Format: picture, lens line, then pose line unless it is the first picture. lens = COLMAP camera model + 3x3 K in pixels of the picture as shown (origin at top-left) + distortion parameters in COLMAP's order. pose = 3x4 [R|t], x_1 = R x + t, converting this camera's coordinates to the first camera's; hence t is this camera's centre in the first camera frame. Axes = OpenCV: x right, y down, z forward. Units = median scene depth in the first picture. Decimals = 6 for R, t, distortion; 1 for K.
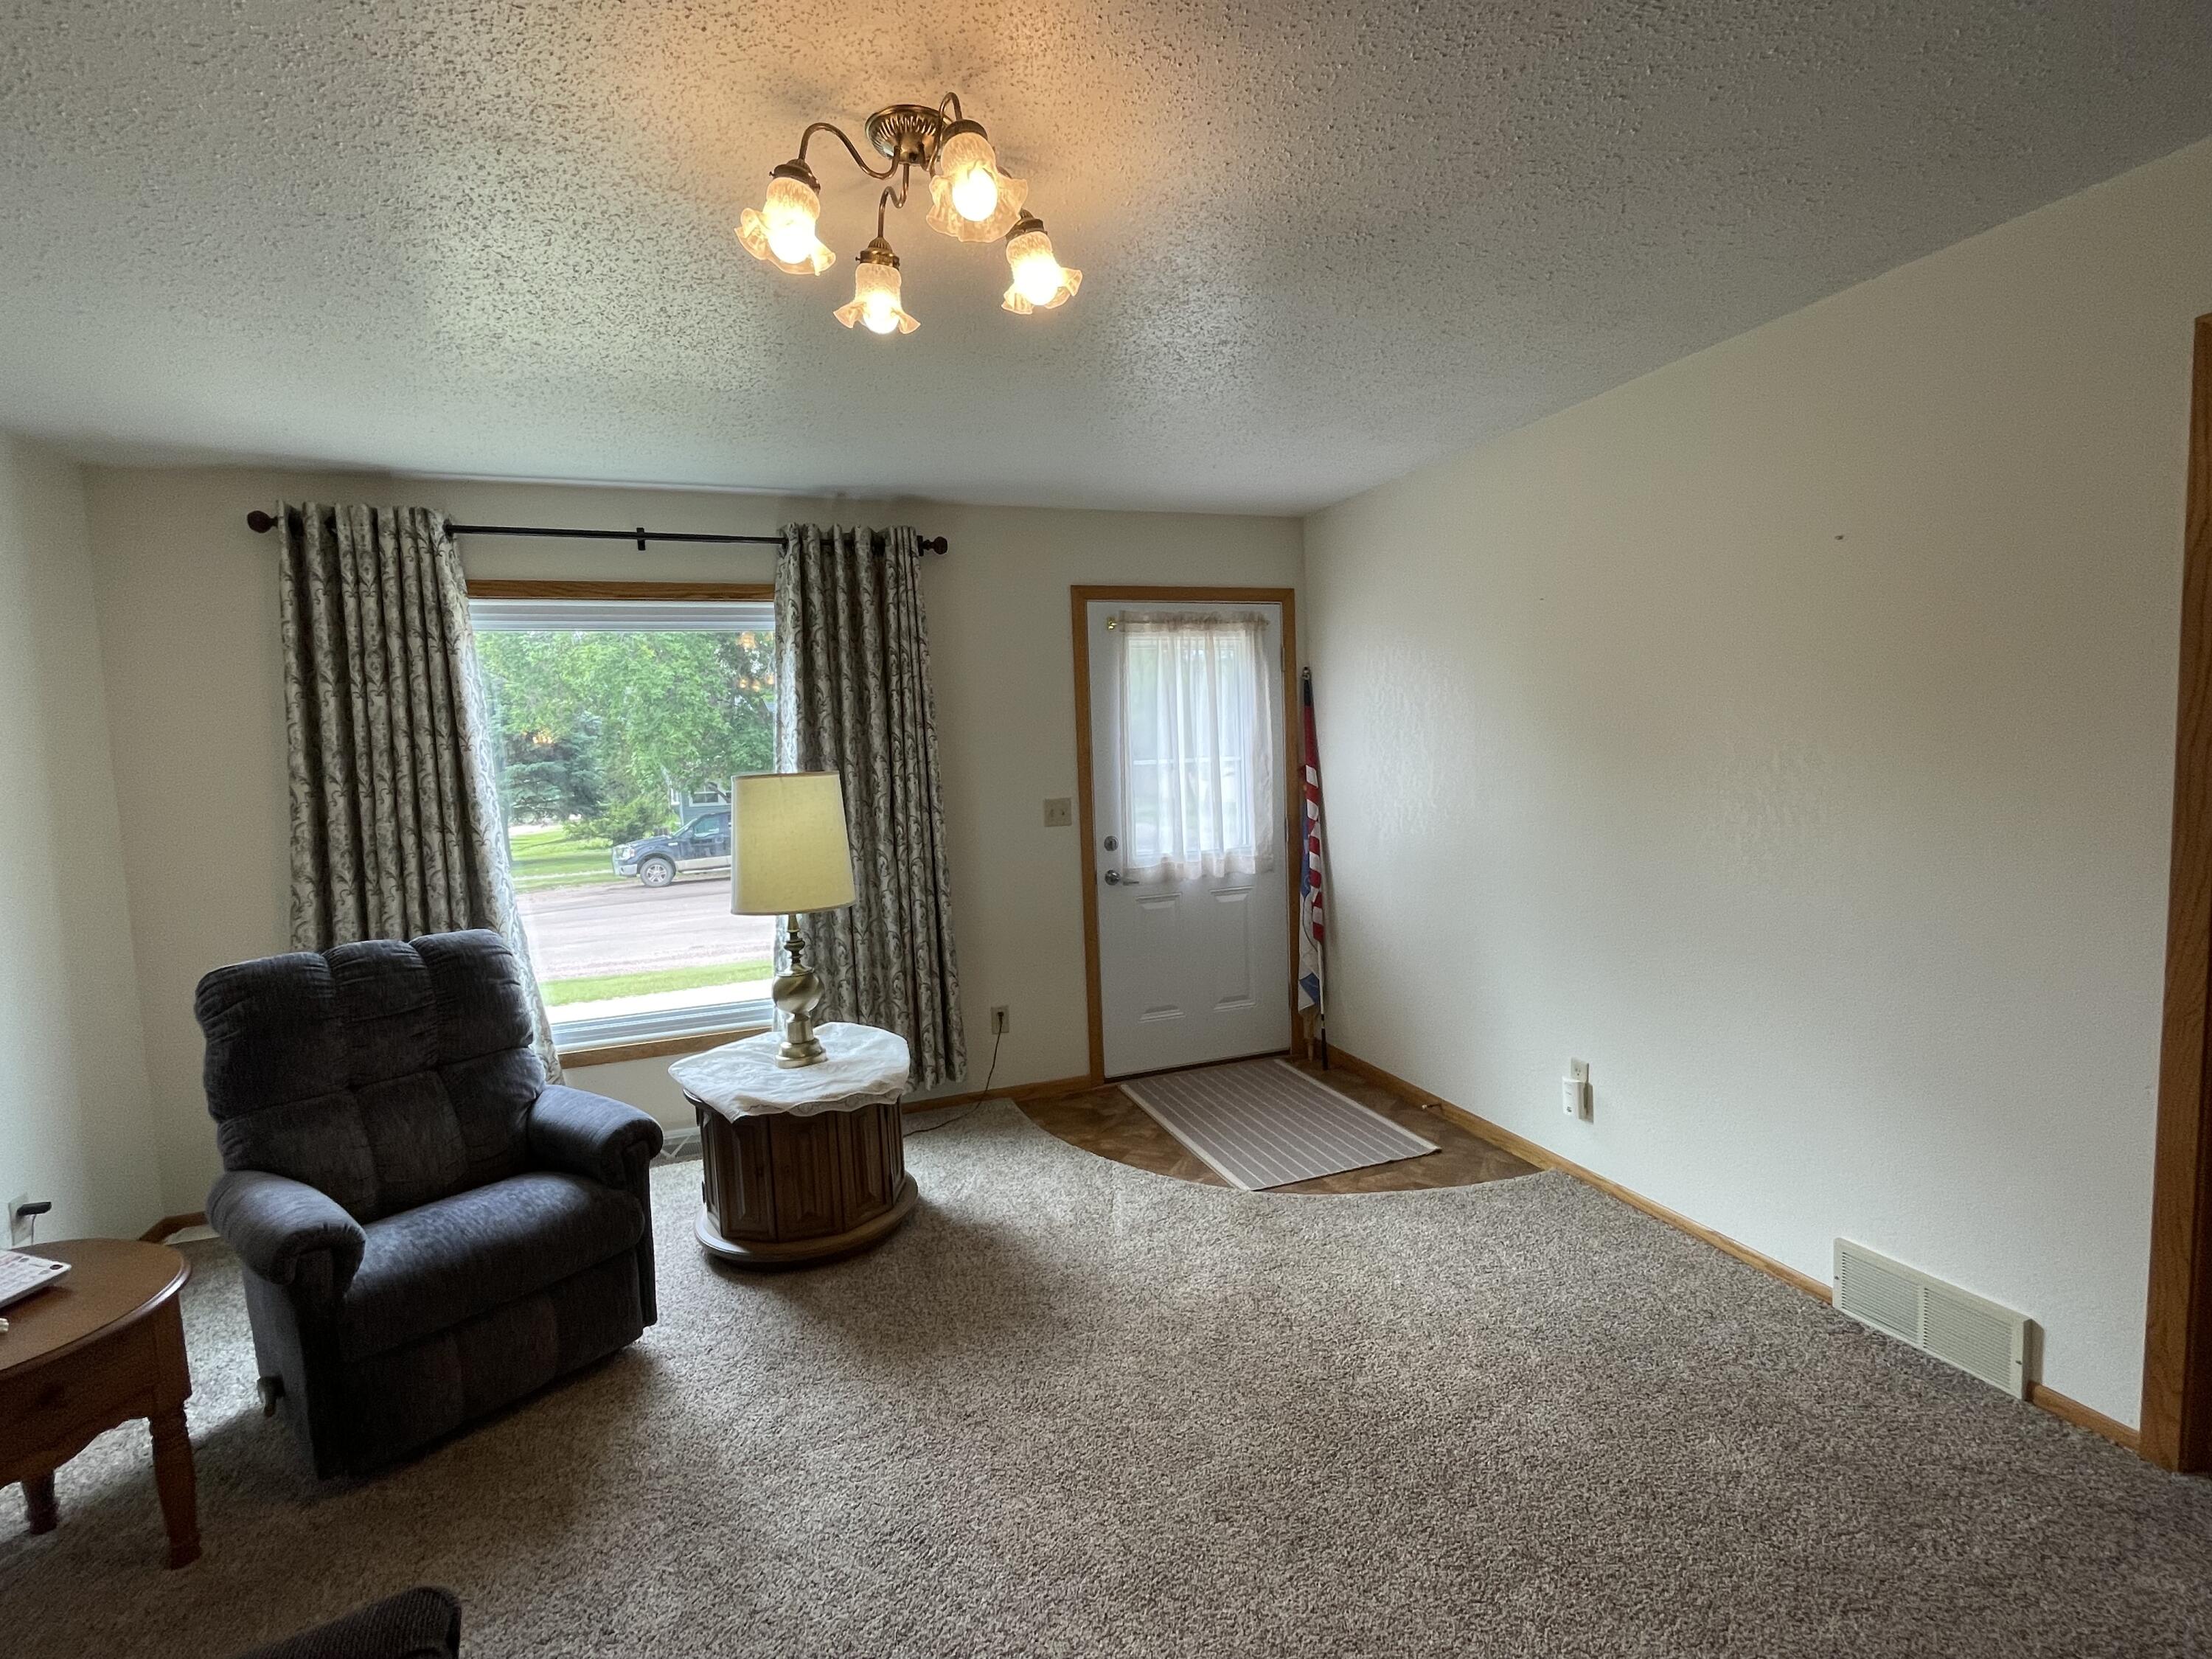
lens RADIAL K [[998.1, 0, 1099.0], [0, 998.1, 825.1], [0, 0, 1]] dist [-0.010804, 0.000680]
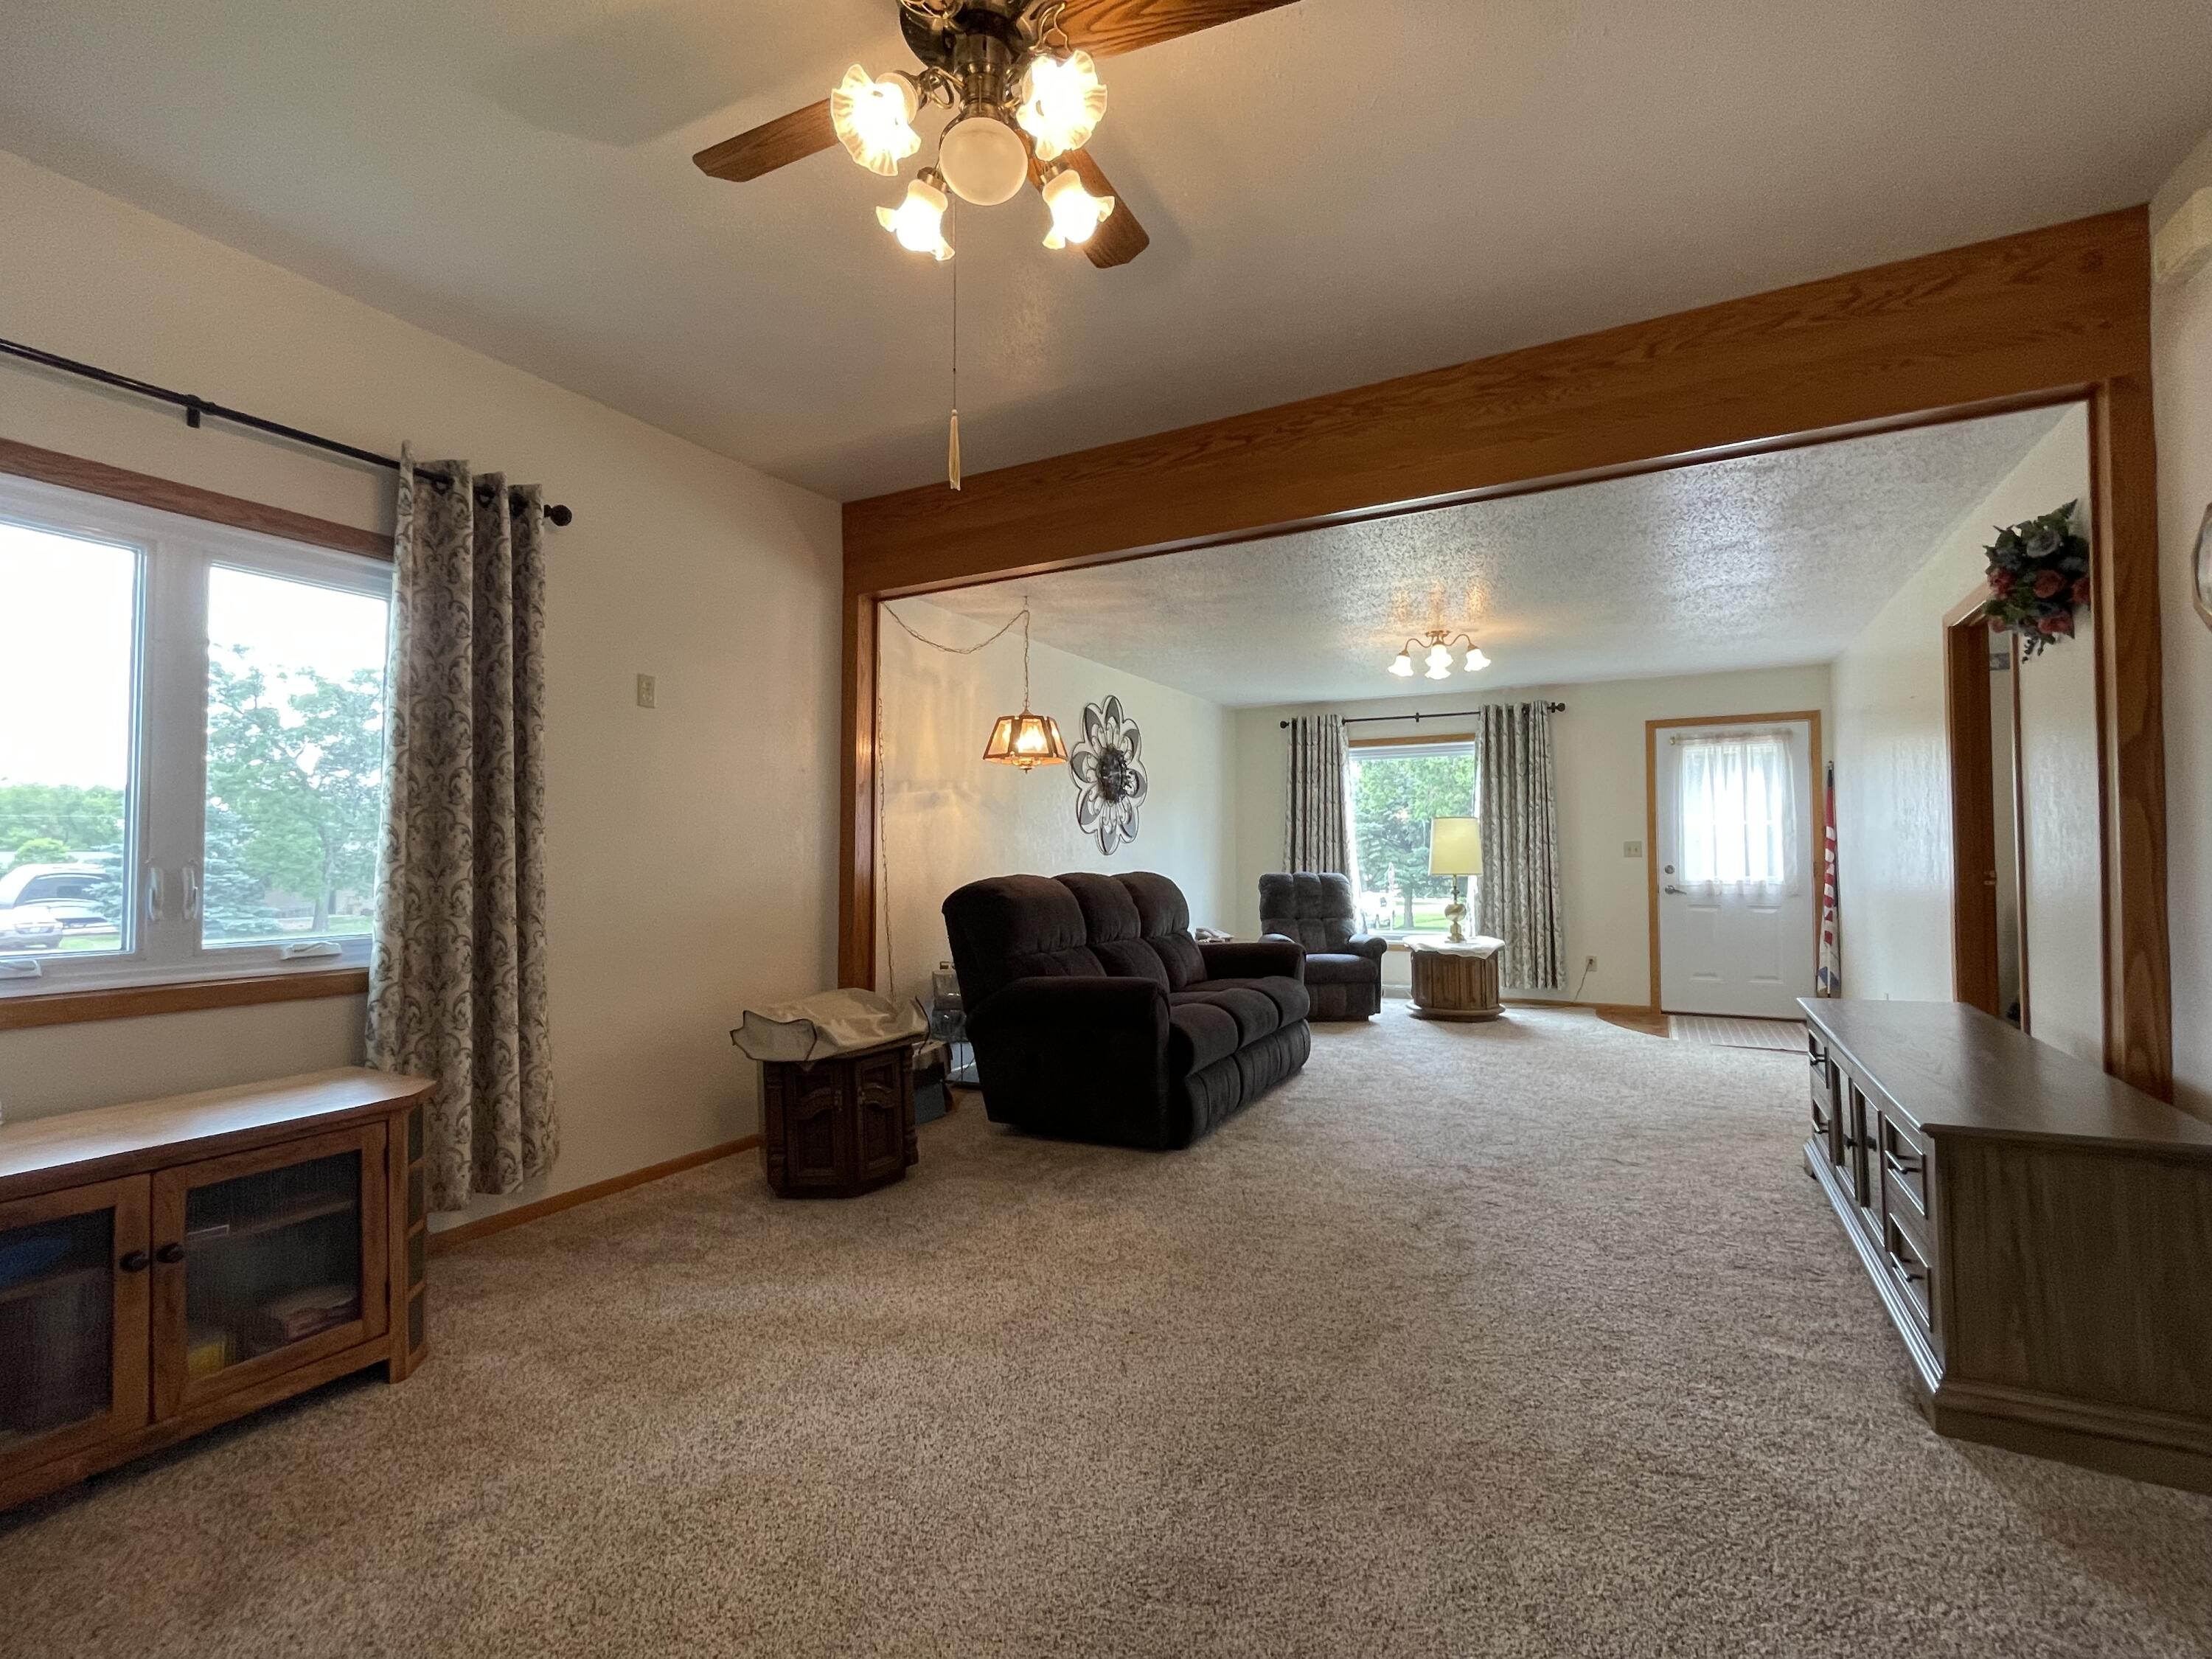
lens RADIAL K [[998.1, 0, 1106.2], [0, 998.1, 824.7], [0, 0, 1]] dist [-0.010804, 0.000680]
pose [[0.659782, 0.010726, -0.751381, 0.737758], [-0.085641, 0.994457, -0.061005, 0.145042], [0.746561, 0.104599, 0.657043, -0.939036]]
